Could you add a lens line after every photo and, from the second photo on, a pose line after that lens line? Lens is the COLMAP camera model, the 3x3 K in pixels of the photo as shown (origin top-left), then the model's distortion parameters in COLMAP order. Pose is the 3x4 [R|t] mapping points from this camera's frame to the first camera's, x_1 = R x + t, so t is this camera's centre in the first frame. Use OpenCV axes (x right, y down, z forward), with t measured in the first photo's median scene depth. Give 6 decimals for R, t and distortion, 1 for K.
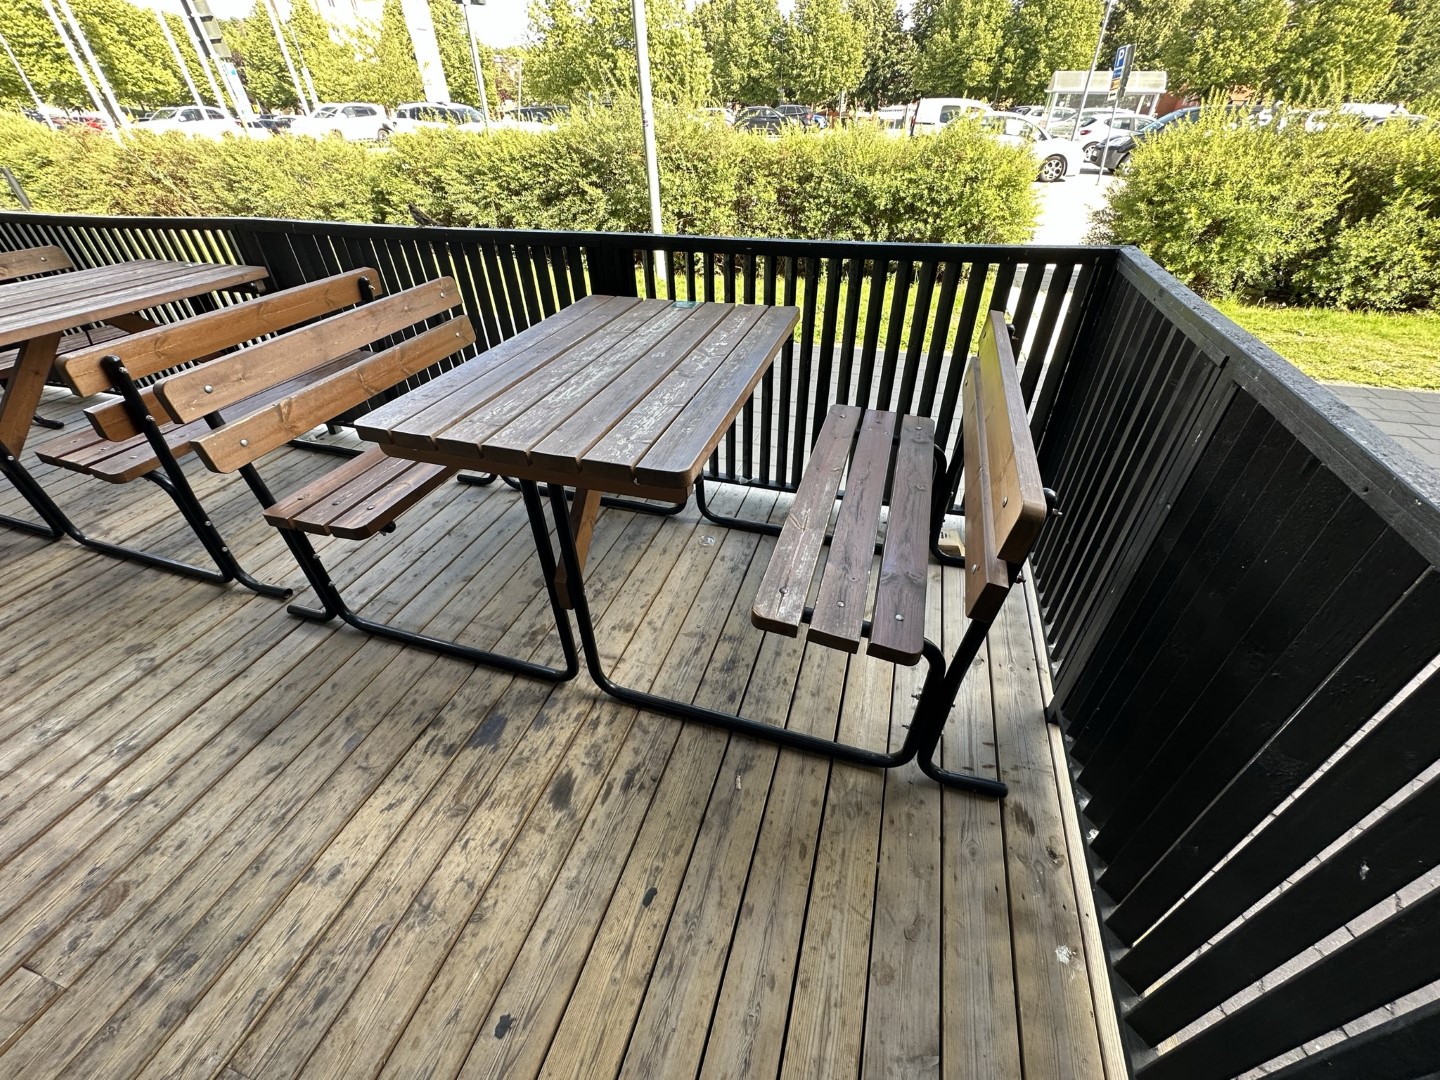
lens RADIAL K [[578.2, 0, 720.0], [0, 578.2, 540.0], [0, 0, 1]] dist [-0.000609, 0.000178]
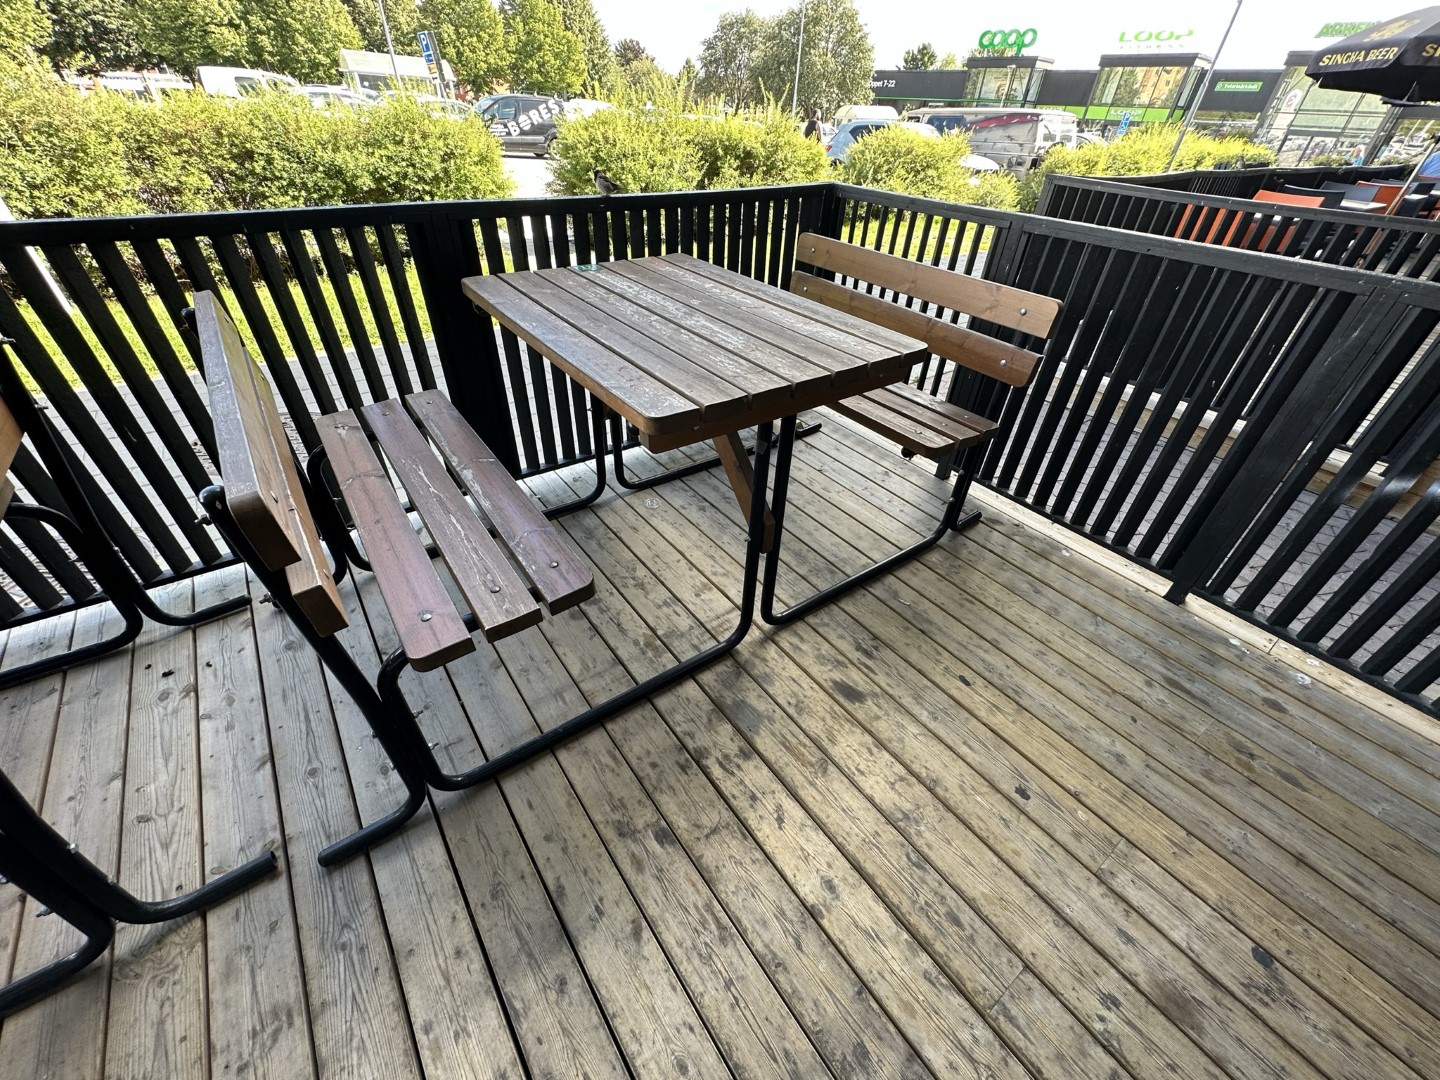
lens RADIAL K [[578.2, 0, 720.0], [0, 578.2, 540.0], [0, 0, 1]] dist [-0.000609, 0.000178]
pose [[0.591224, -0.453942, 0.666627, -0.968708], [0.441474, 0.873884, 0.203537, -0.142260], [-0.674948, 0.173963, 0.717065, 0.311416]]
